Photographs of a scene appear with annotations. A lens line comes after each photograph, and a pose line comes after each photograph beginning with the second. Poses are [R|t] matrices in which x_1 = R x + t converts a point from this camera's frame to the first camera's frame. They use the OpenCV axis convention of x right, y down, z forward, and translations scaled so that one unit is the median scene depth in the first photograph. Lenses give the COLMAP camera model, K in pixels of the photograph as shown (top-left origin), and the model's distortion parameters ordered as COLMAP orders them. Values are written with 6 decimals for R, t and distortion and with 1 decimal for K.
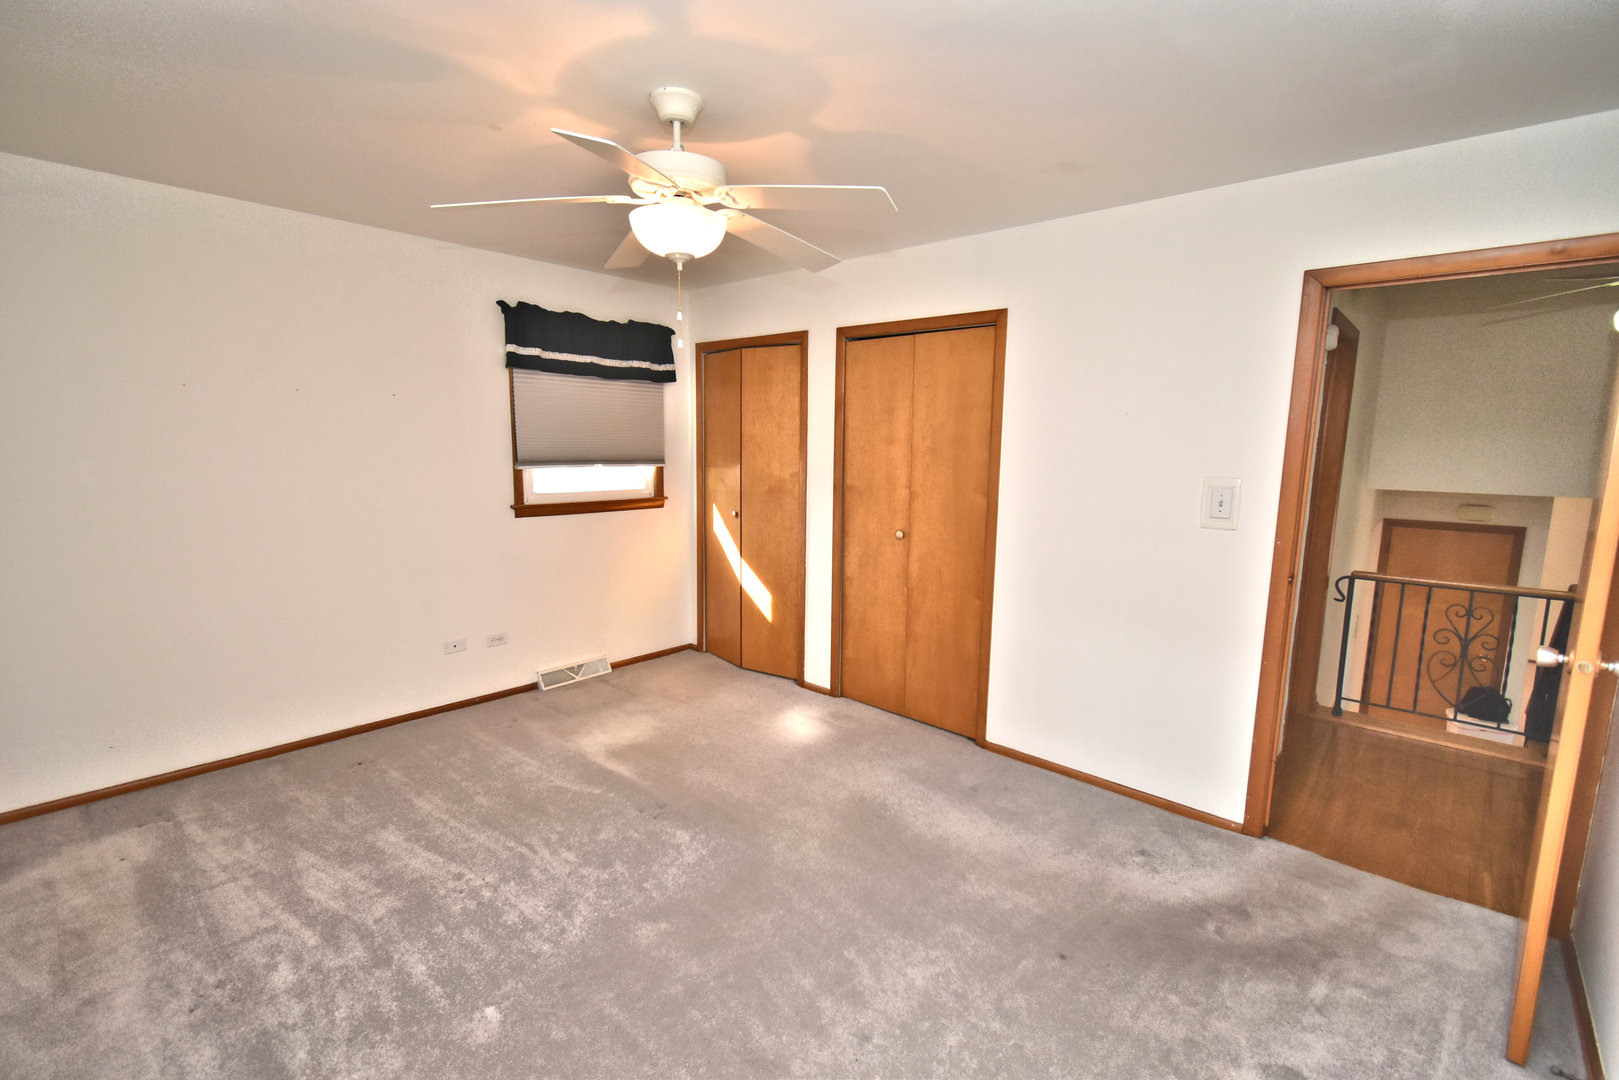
lens RADIAL K [[716.9, 0, 810.9], [0, 716.9, 544.4], [0, 0, 1]] dist [0.002836, 0.000246]
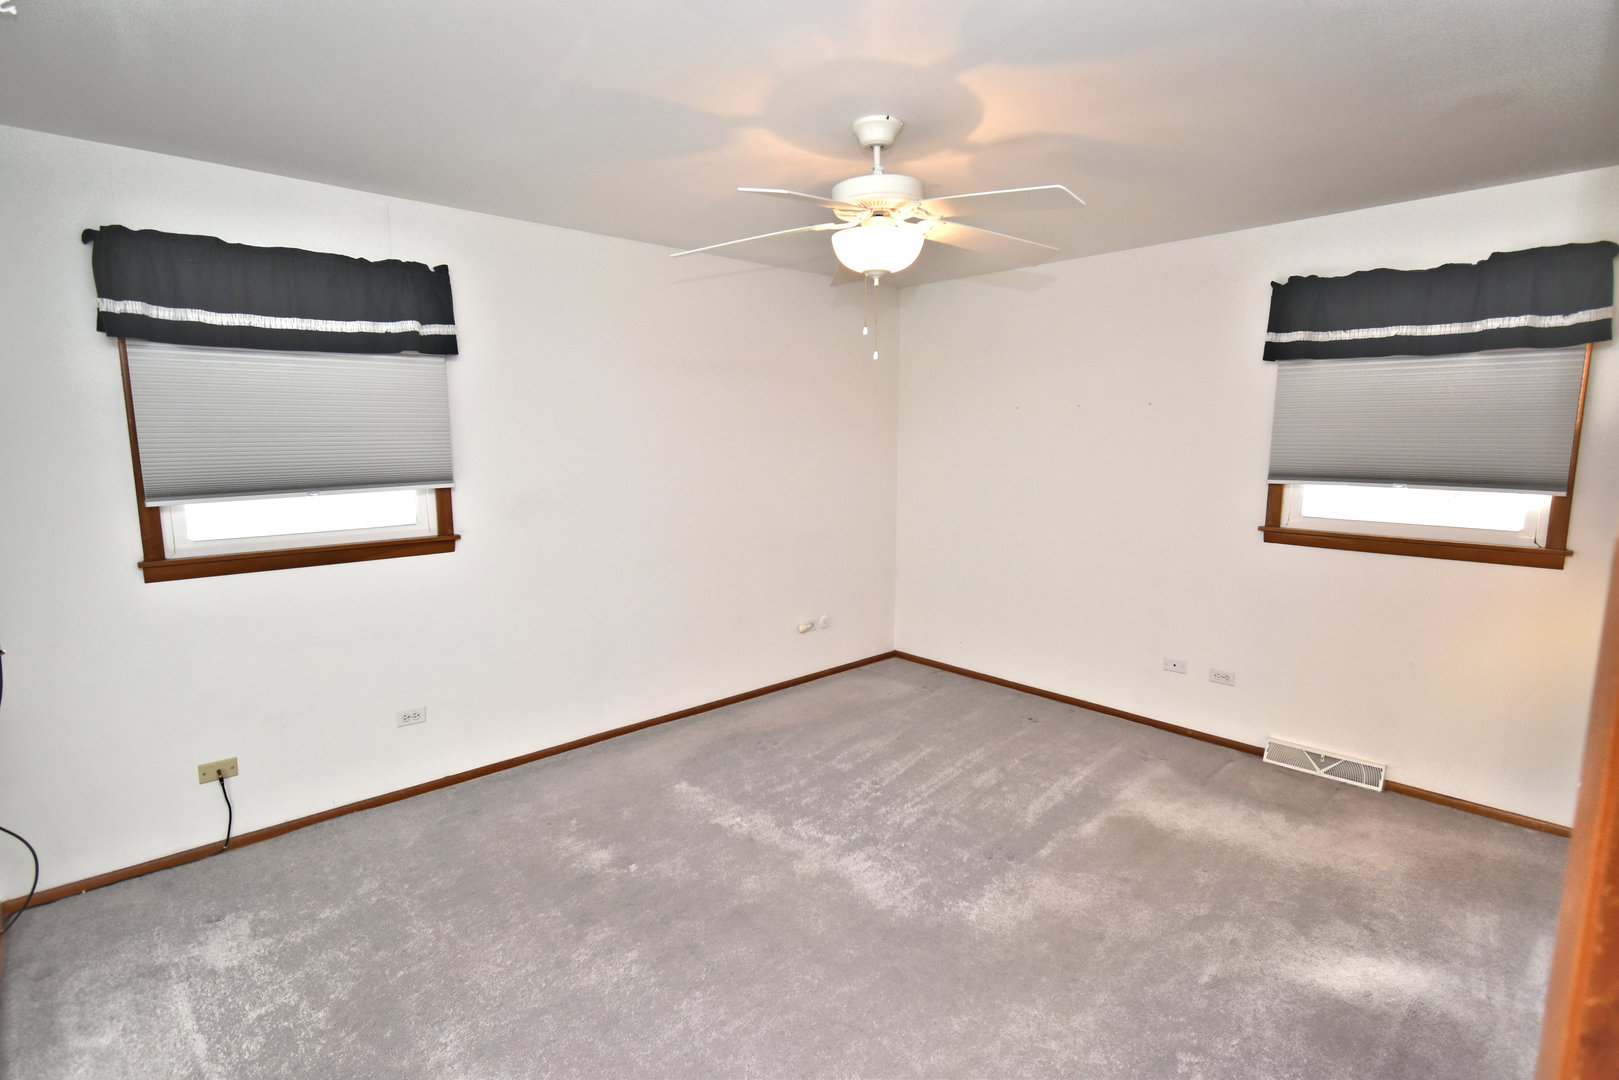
lens RADIAL K [[812.0, 0, 809.5], [0, 812.0, 540.0], [0, 0, 1]] dist [0.001838, 0.000258]
pose [[-0.089883, 0.122268, -0.988419, 0.569789], [-0.142018, 0.980721, 0.134230, -0.092579], [0.985775, 0.152438, -0.070786, 0.565411]]
